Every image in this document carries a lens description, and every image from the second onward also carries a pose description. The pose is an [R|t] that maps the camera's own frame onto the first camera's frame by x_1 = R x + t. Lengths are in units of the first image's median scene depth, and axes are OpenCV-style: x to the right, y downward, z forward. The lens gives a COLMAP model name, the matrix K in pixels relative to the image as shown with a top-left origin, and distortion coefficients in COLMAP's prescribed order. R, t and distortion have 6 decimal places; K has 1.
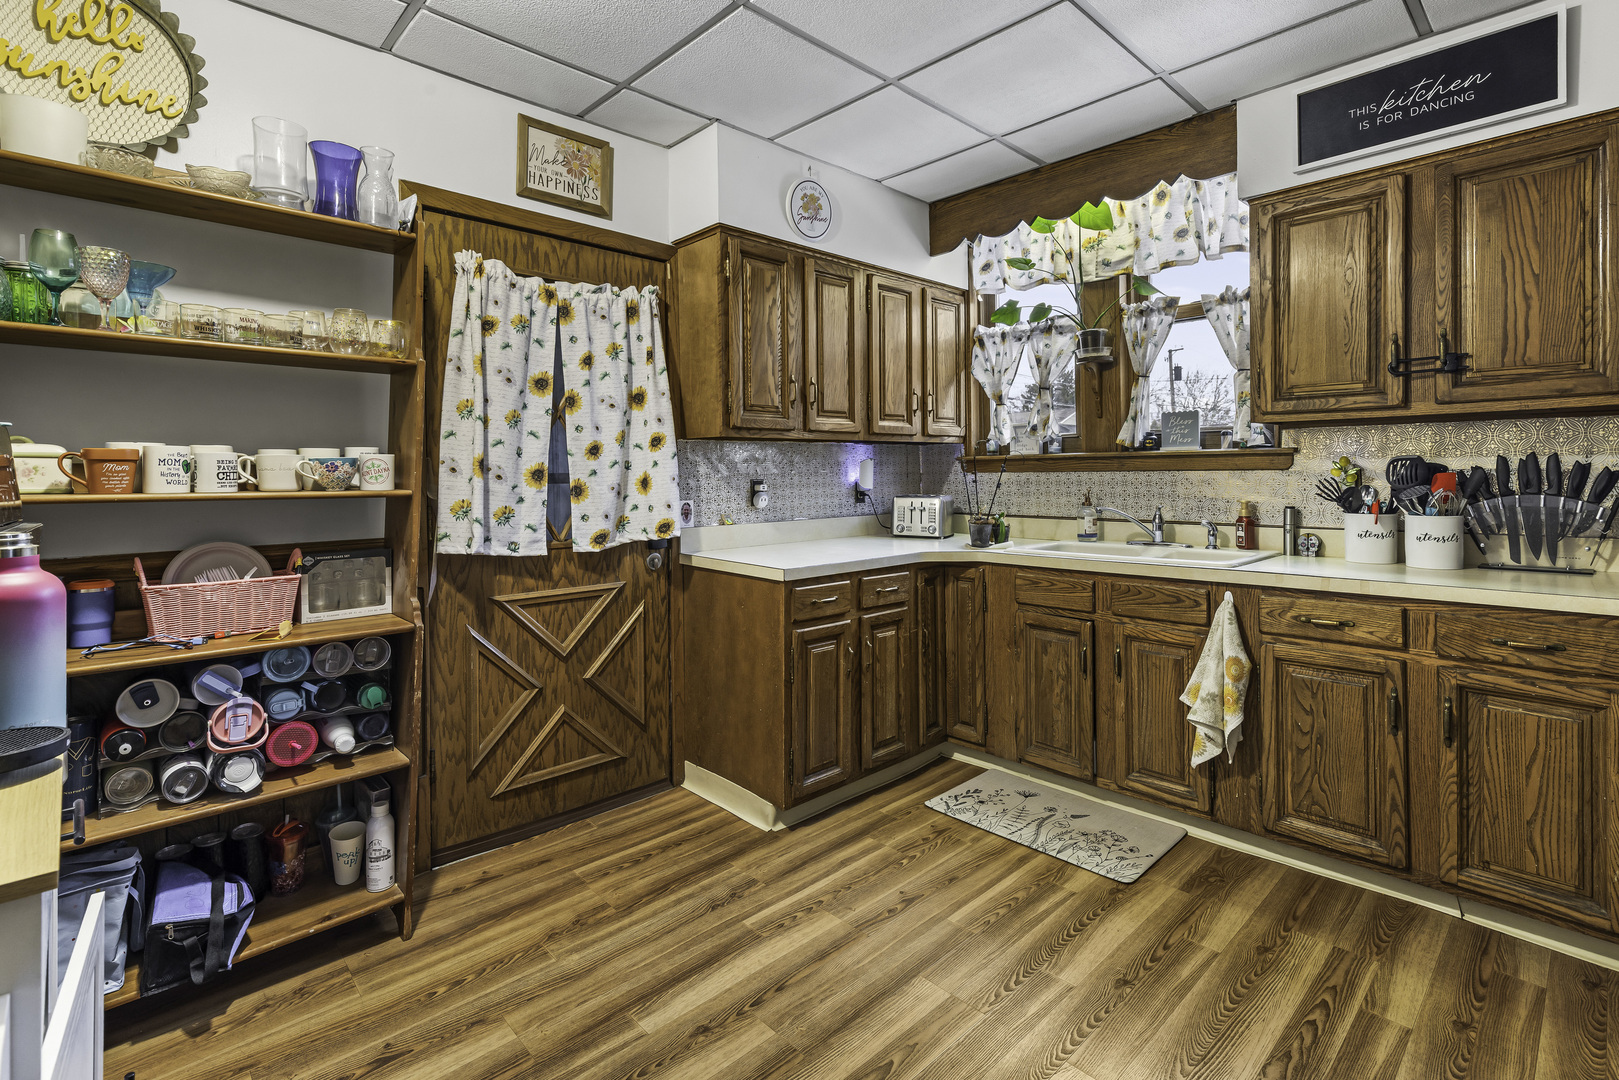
lens RADIAL K [[764.6, 0, 810.8], [0, 764.6, 480.2], [0, 0, 1]] dist [0.002663, -0.000222]
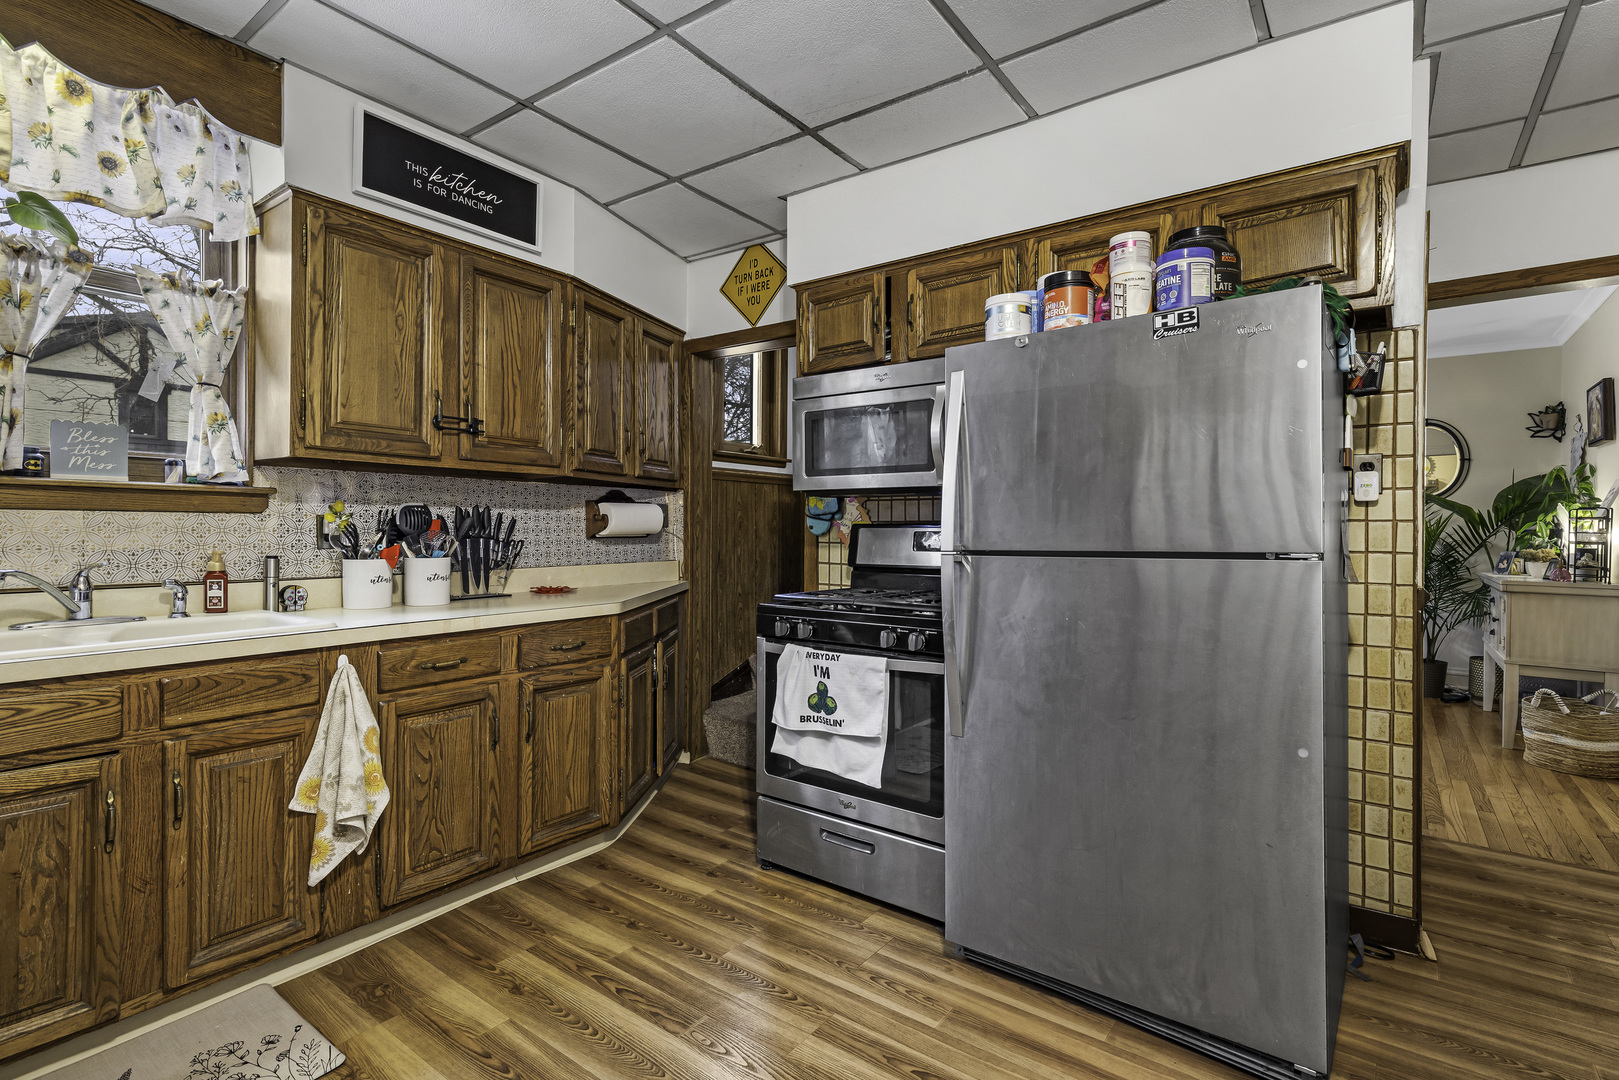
lens RADIAL K [[764.6, 0, 810.2], [0, 764.6, 527.9], [0, 0, 1]] dist [0.002663, -0.000222]
pose [[-0.171467, 0.006630, 0.985168, -0.393139], [0.002385, 0.999977, -0.006315, 0.011657], [-0.985187, 0.001267, -0.171479, 0.662584]]
